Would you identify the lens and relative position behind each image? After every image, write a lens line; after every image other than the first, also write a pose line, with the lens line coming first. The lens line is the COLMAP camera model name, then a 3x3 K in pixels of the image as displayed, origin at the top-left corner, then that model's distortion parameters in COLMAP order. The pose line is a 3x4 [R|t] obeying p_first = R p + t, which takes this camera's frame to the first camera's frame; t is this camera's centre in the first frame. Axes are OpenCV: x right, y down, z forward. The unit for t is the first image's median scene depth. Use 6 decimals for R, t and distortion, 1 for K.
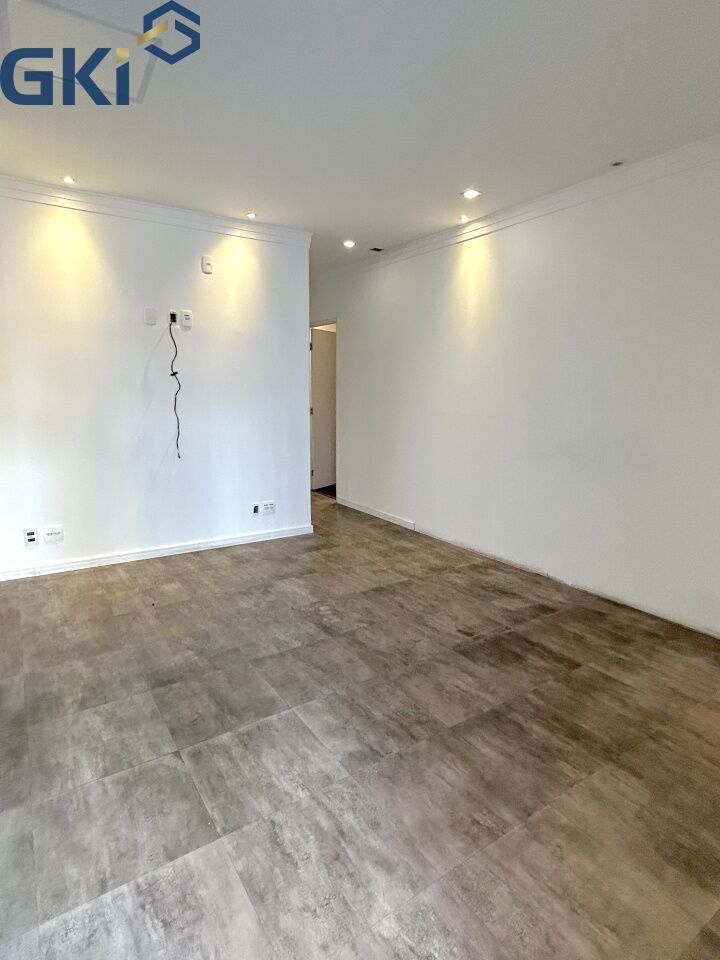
lens RADIAL K [[524.4, 0, 363.6], [0, 524.4, 475.0], [0, 0, 1]] dist [-0.009072, 0.006702]
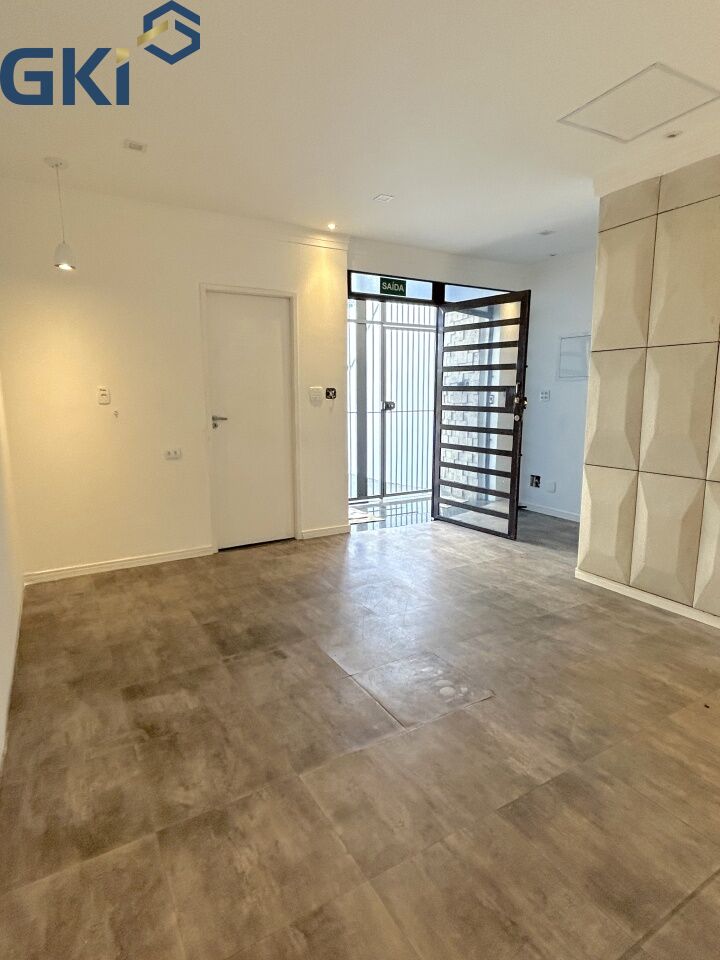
lens RADIAL K [[524.4, 0, 361.9], [0, 524.4, 475.9], [0, 0, 1]] dist [-0.009072, 0.006702]
pose [[-0.998096, -0.016879, 0.059322, 0.006896], [0.002428, 0.950323, 0.311255, -0.358300], [-0.061629, 0.310807, -0.948473, 2.313709]]
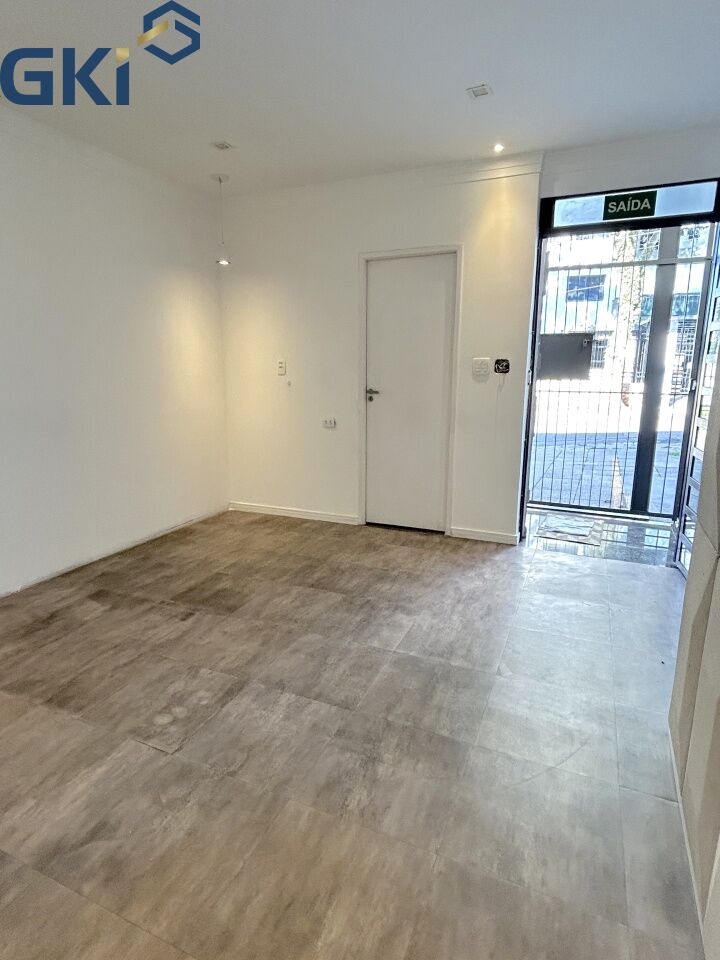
lens RADIAL K [[524.4, 0, 362.1], [0, 524.4, 477.9], [0, 0, 1]] dist [-0.009072, 0.006702]
pose [[-0.538455, -0.186612, 0.821731, -0.940702], [0.128169, 0.945686, 0.298747, -0.237900], [-0.832850, 0.266182, -0.485292, 1.493301]]
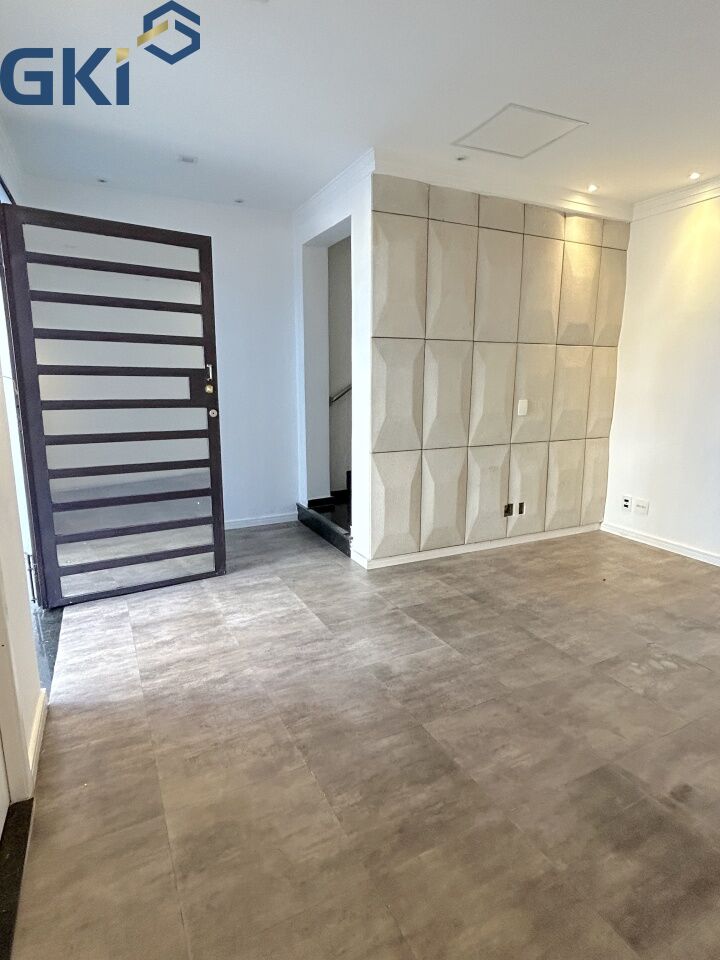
lens RADIAL K [[524.4, 0, 360.1], [0, 524.4, 479.1], [0, 0, 1]] dist [-0.009072, 0.006702]
pose [[-0.125380, 0.180753, -0.975504, 0.978219], [-0.164400, 0.965884, 0.200100, -0.121364], [0.978393, 0.185461, -0.091386, 0.844368]]
